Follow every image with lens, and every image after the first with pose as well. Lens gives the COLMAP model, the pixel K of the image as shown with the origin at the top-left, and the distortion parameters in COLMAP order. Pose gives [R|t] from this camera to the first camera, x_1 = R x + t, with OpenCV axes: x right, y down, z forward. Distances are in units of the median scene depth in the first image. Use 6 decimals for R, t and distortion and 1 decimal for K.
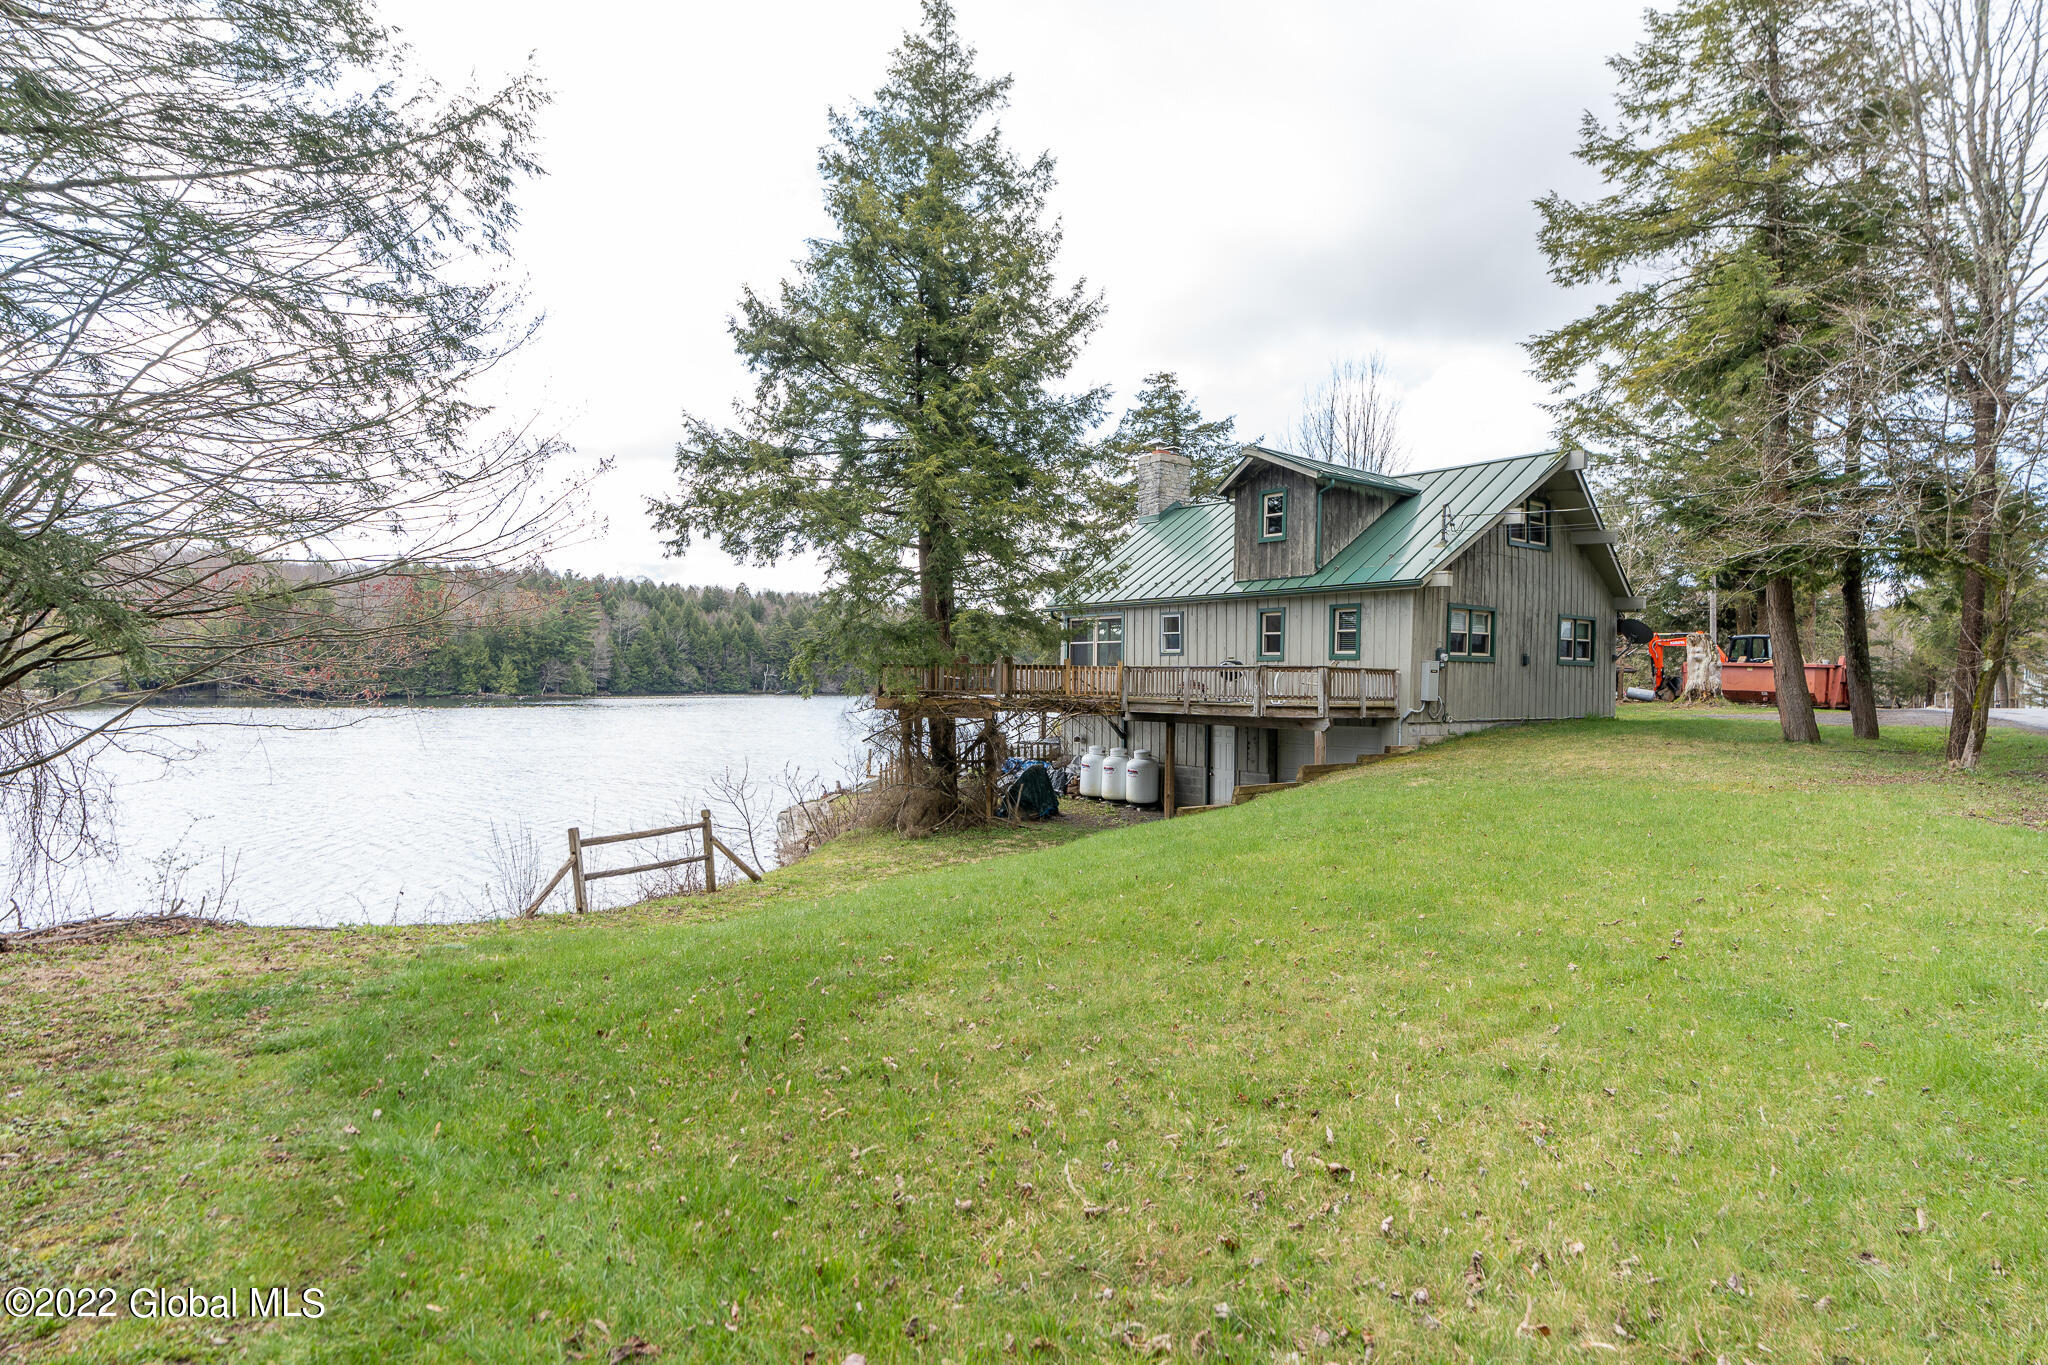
lens RADIAL K [[1094.2, 0, 1025.5], [0, 1094.2, 689.4], [0, 0, 1]] dist [0.003098, 0.001220]
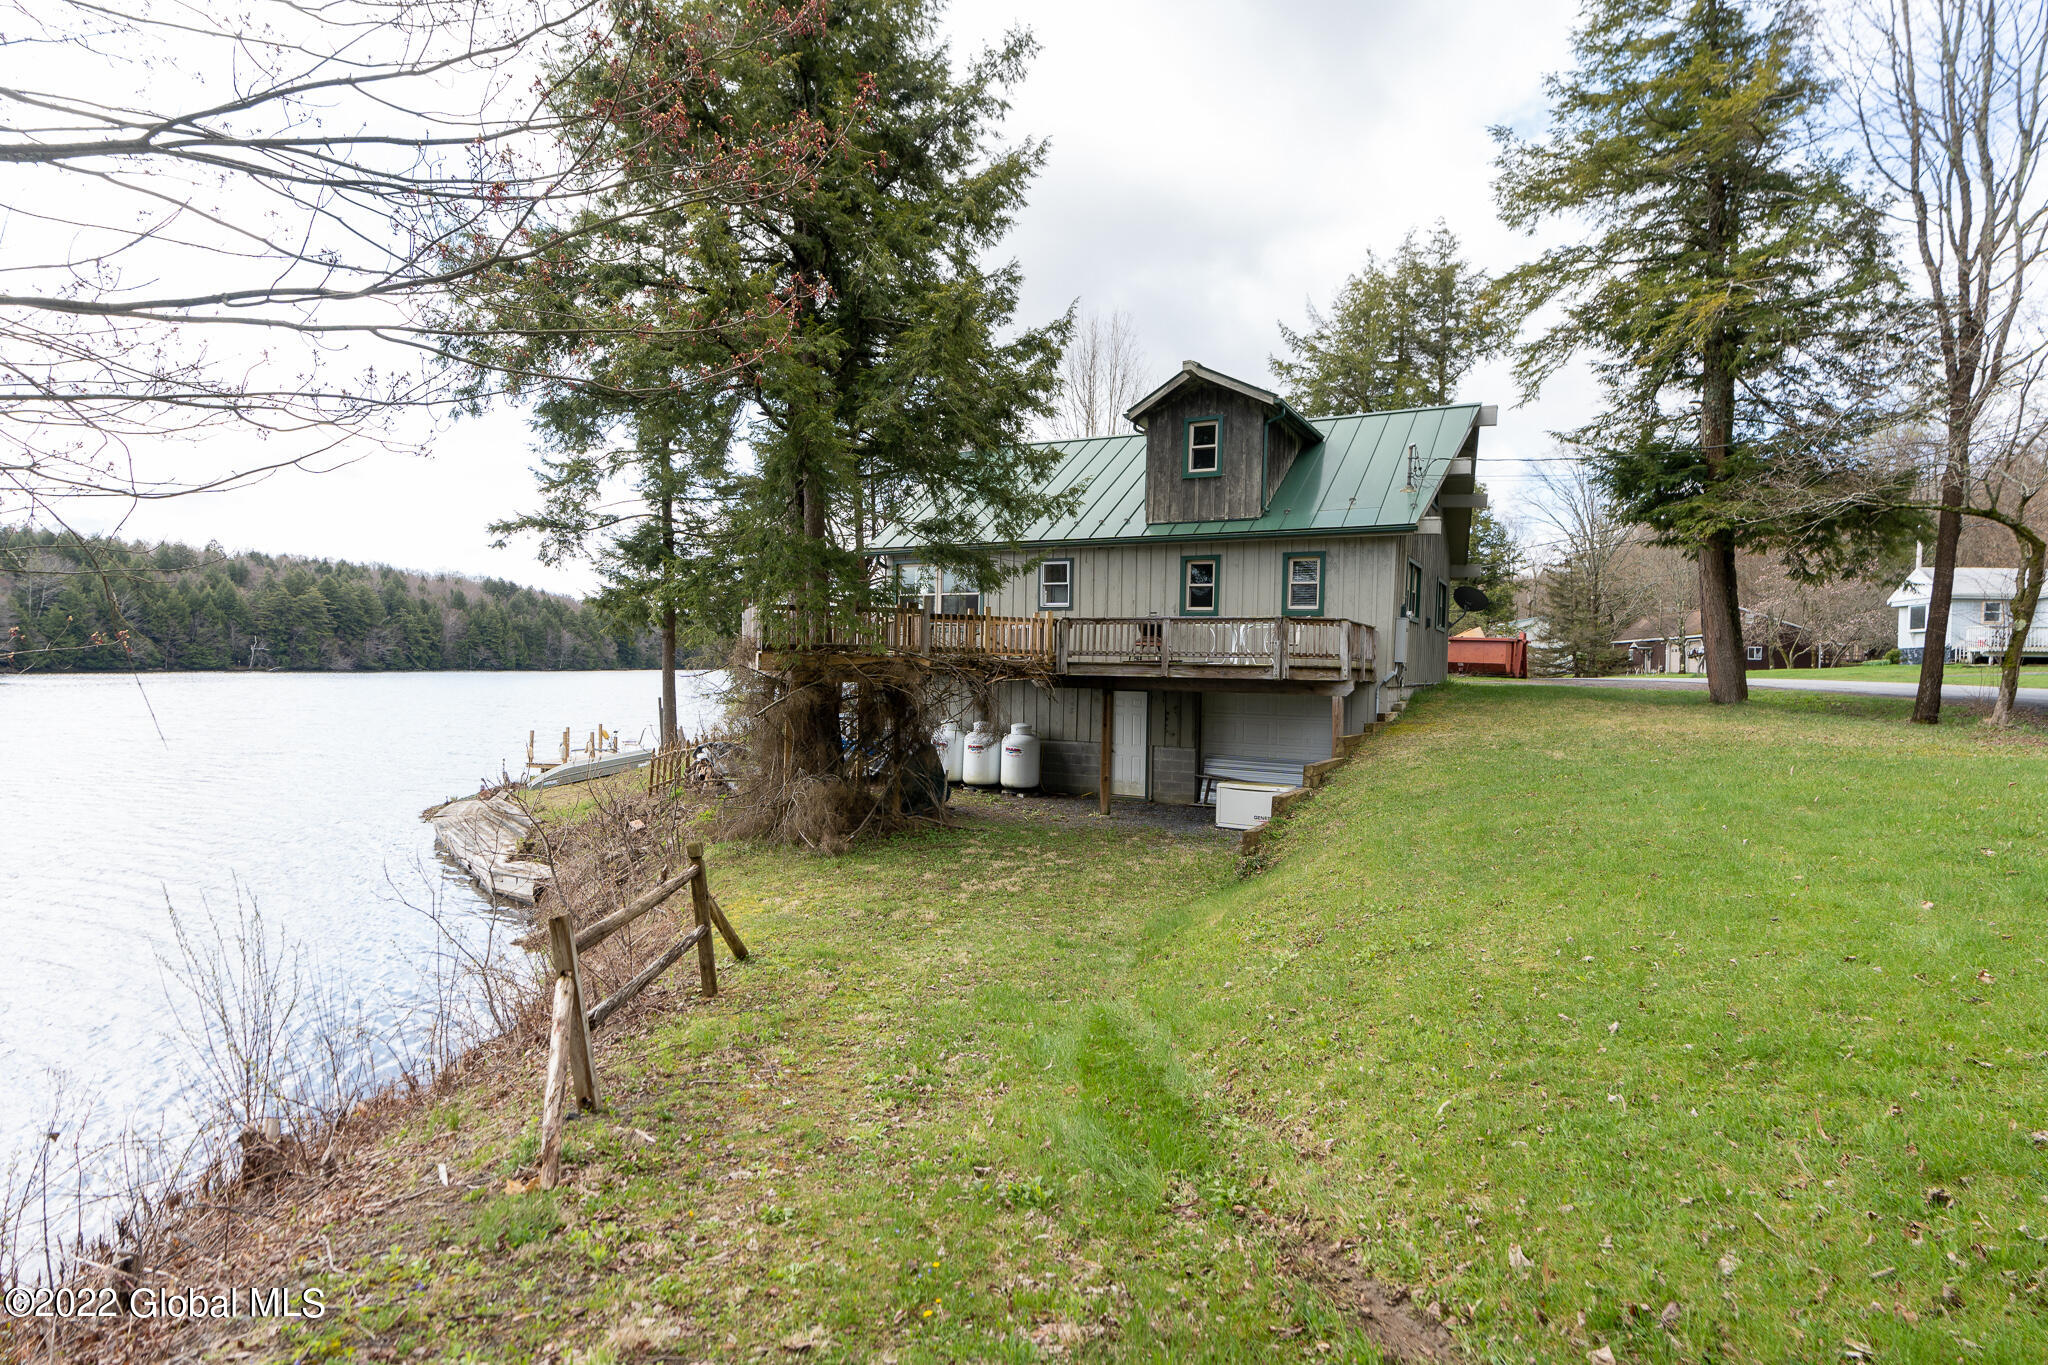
lens RADIAL K [[1046.8, 0, 1020.5], [0, 1046.8, 669.2], [0, 0, 1]] dist [0.006243, 0.001993]
pose [[0.919797, 0.001829, 0.392391, -0.223486], [-0.002466, 0.999996, 0.001120, 0.014315], [-0.392387, -0.001998, 0.919798, 0.293438]]
